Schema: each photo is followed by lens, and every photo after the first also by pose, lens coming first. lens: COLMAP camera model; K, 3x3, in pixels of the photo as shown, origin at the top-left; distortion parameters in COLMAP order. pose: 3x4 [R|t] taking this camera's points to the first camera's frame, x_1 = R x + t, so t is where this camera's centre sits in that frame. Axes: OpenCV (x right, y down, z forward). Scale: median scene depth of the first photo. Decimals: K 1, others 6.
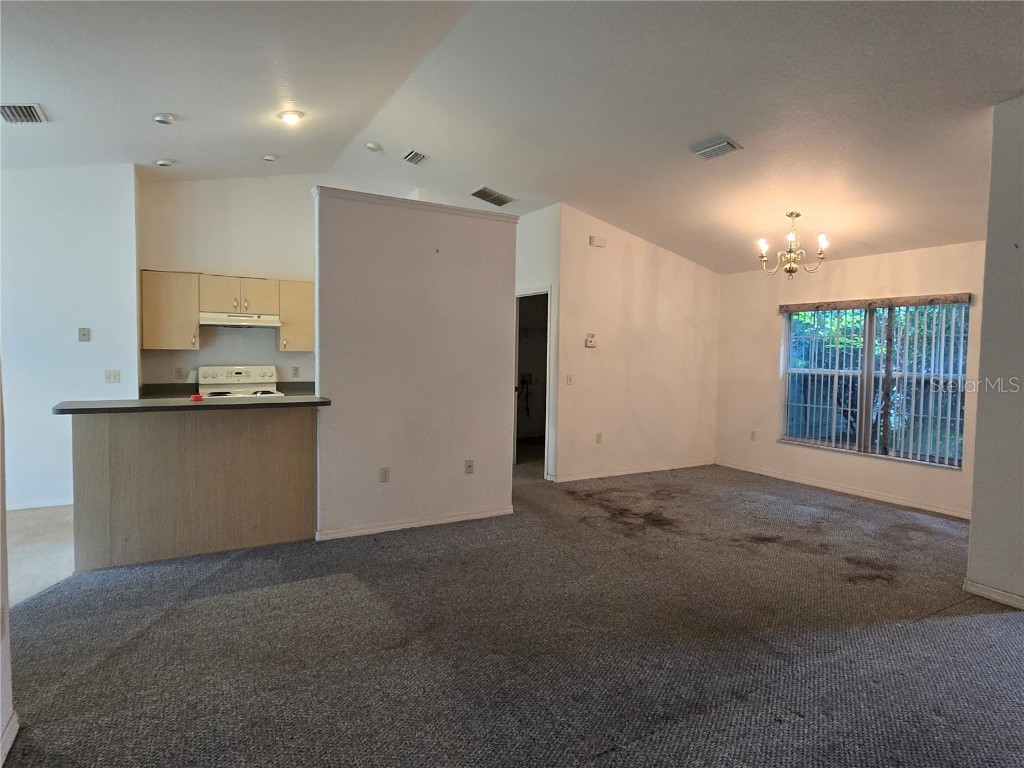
lens RADIAL K [[583.7, 0, 514.9], [0, 583.7, 379.5], [0, 0, 1]] dist [0.002039, 0.000169]
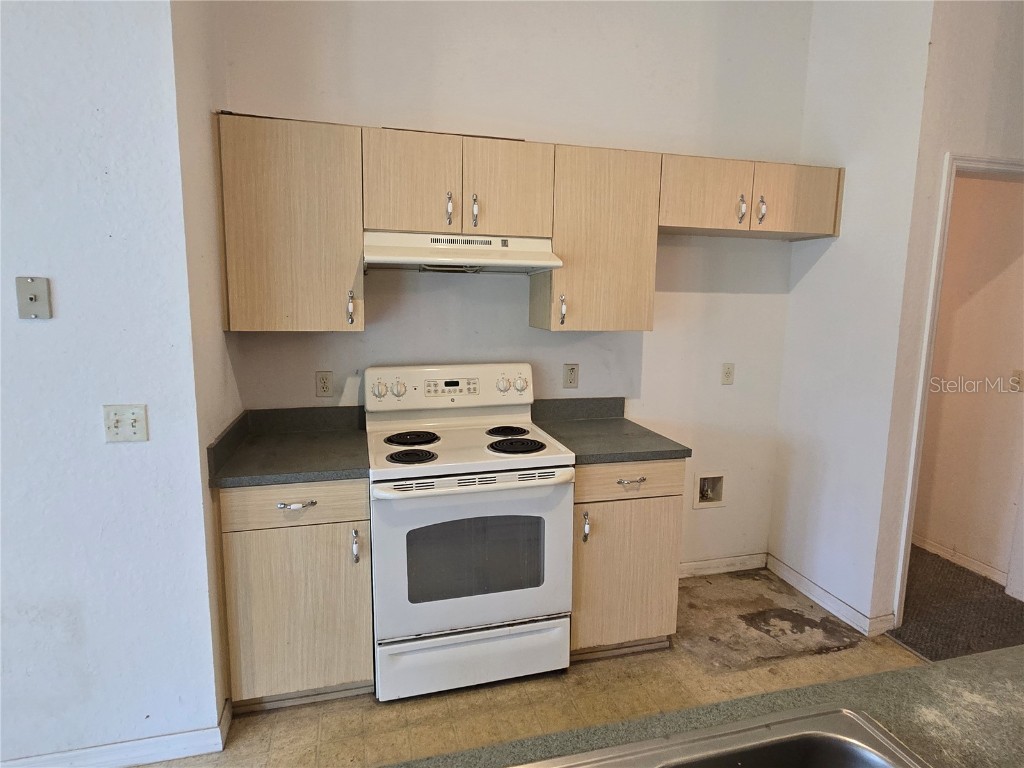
lens RADIAL K [[586.3, 0, 512.1], [0, 586.3, 380.0], [0, 0, 1]] dist [-0.002088, 0.000540]
pose [[0.964843, 0.037244, -0.260174, -0.379607], [-0.012914, 0.995431, 0.094607, -0.062199], [0.262508, -0.087921, 0.960916, 0.717192]]
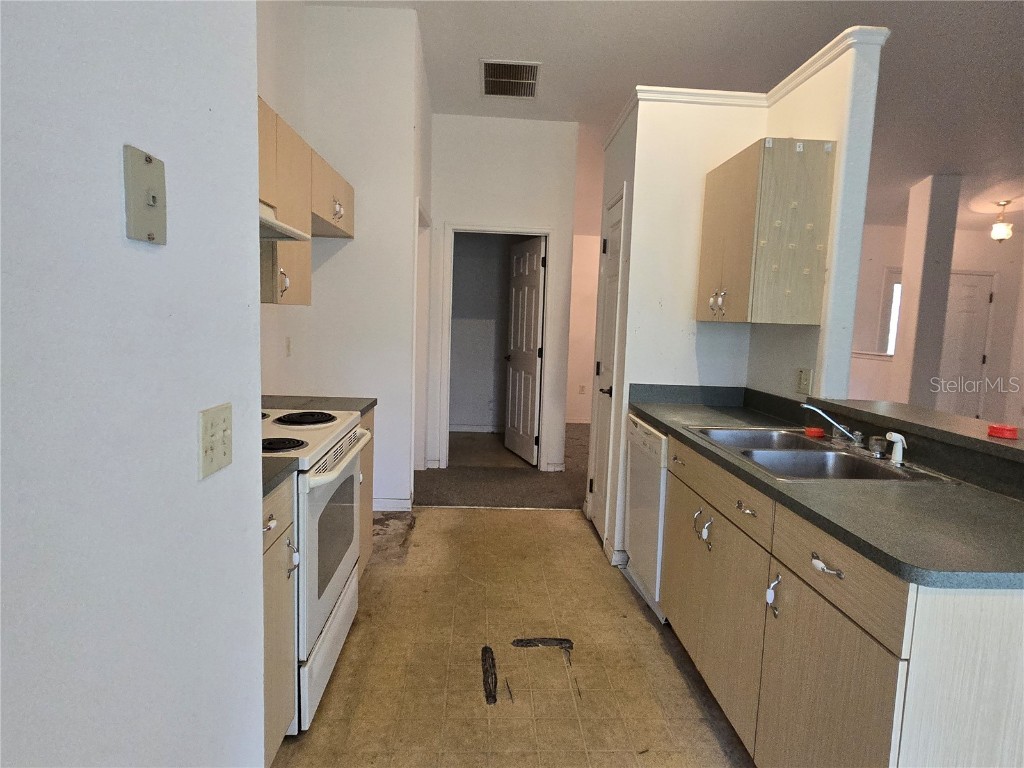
lens RADIAL K [[583.7, 0, 514.9], [0, 583.7, 379.5], [0, 0, 1]] dist [0.002039, 0.000169]
pose [[0.459661, -0.093404, 0.883169, -0.790882], [0.013287, 0.995066, 0.098323, -0.041173], [-0.887995, -0.033461, 0.458634, 0.800618]]
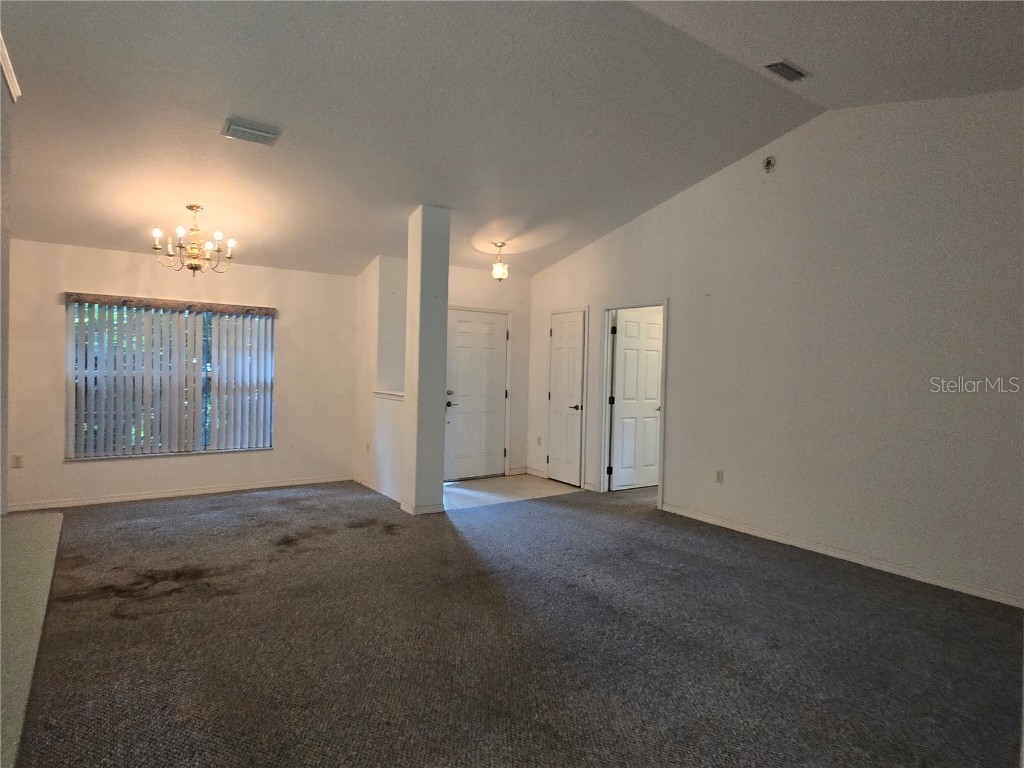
lens RADIAL K [[587.1, 0, 516.6], [0, 587.1, 379.2], [0, 0, 1]] dist [-0.001783, 0.000224]
pose [[-0.090109, -0.041554, 0.995065, -0.504135], [0.020657, 0.998836, 0.043582, -0.036939], [-0.995718, 0.024482, -0.089145, 0.561971]]
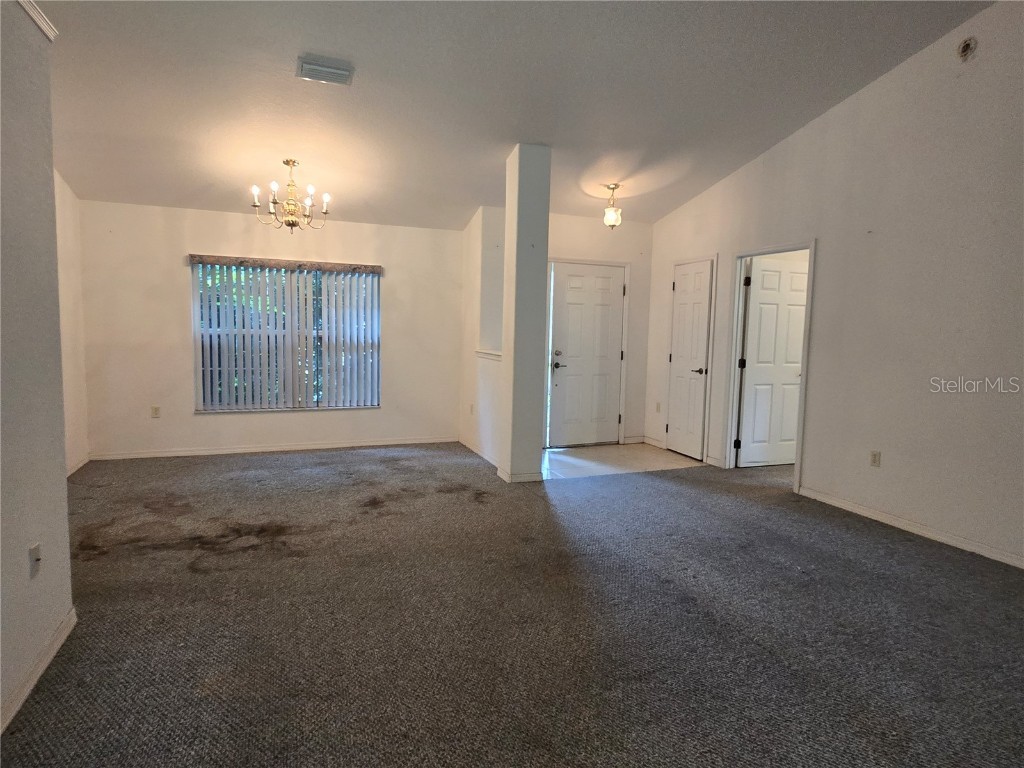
lens RADIAL K [[586.3, 0, 512.1], [0, 586.3, 380.0], [0, 0, 1]] dist [-0.002088, 0.000540]
pose [[0.155355, -0.105706, 0.982187, -0.405213], [0.026976, 0.994342, 0.102747, -0.025157], [-0.987490, 0.010533, 0.157328, 0.498316]]
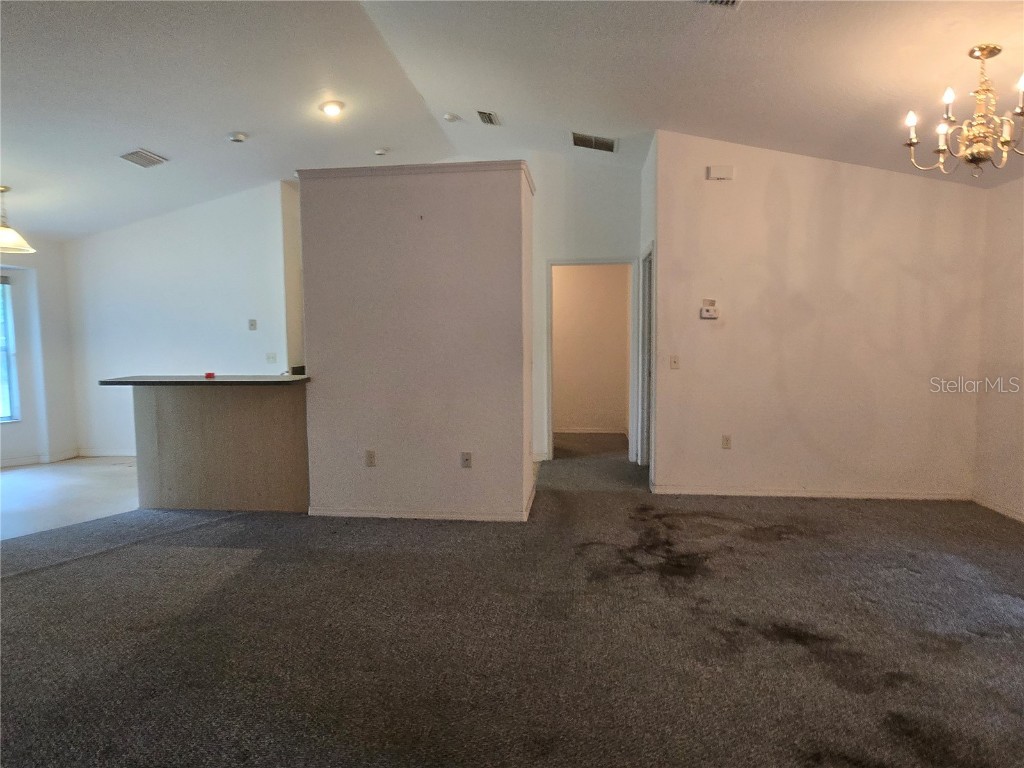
lens RADIAL K [[586.3, 0, 512.1], [0, 586.3, 380.0], [0, 0, 1]] dist [-0.002088, 0.000540]
pose [[0.801553, 0.021494, -0.597538, 0.446489], [-0.005586, 0.999579, 0.028463, 0.003282], [0.597898, -0.019476, 0.801335, 0.301582]]
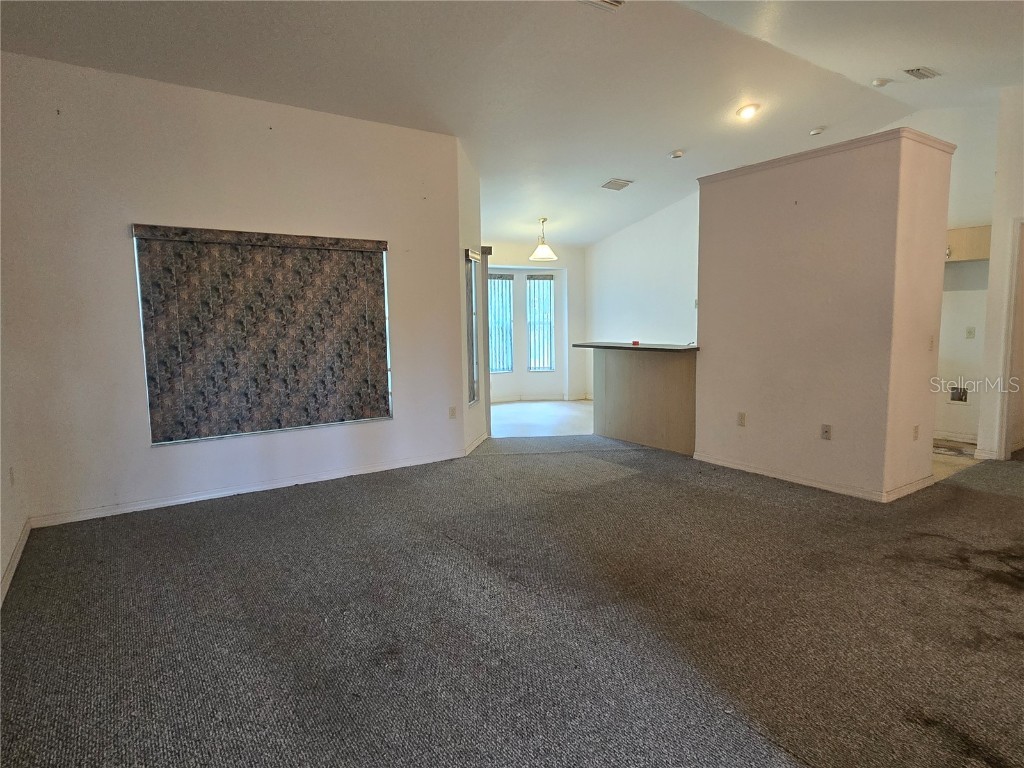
lens RADIAL K [[583.7, 0, 514.9], [0, 583.7, 379.5], [0, 0, 1]] dist [0.002039, 0.000169]
pose [[0.075259, 0.087351, -0.993331, 0.702891], [-0.029935, 0.995905, 0.085309, 0.003595], [0.996715, 0.023315, 0.077566, 0.394443]]
